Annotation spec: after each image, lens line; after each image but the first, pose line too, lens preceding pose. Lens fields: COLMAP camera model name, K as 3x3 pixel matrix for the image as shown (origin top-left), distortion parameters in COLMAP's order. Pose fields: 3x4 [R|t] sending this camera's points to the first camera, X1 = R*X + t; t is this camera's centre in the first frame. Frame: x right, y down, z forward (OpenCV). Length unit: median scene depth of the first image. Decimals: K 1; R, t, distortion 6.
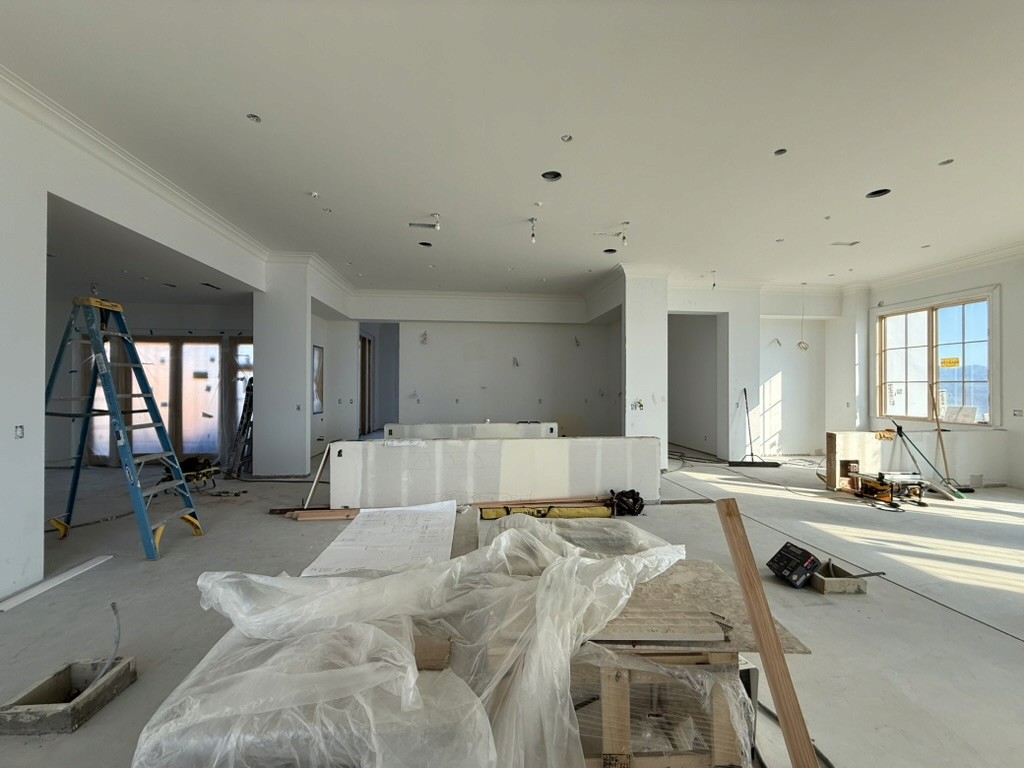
lens RADIAL K [[409.8, 0, 511.9], [0, 409.8, 384.6], [0, 0, 1]] dist [-0.001467, 0.000196]
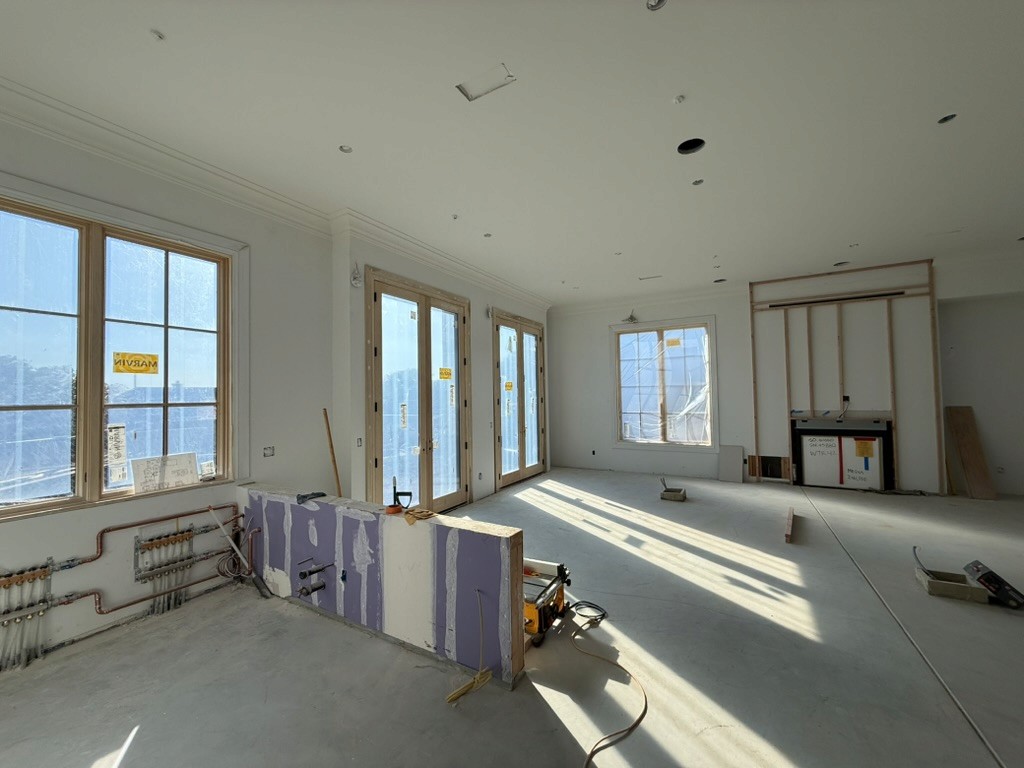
lens RADIAL K [[409.8, 0, 512.7], [0, 409.8, 385.5], [0, 0, 1]] dist [-0.001467, 0.000196]
pose [[-0.814885, 0.024753, 0.579094, 0.487051], [0.007364, 0.999449, -0.032358, -0.011620], [-0.579576, -0.022104, -0.814619, 1.182629]]
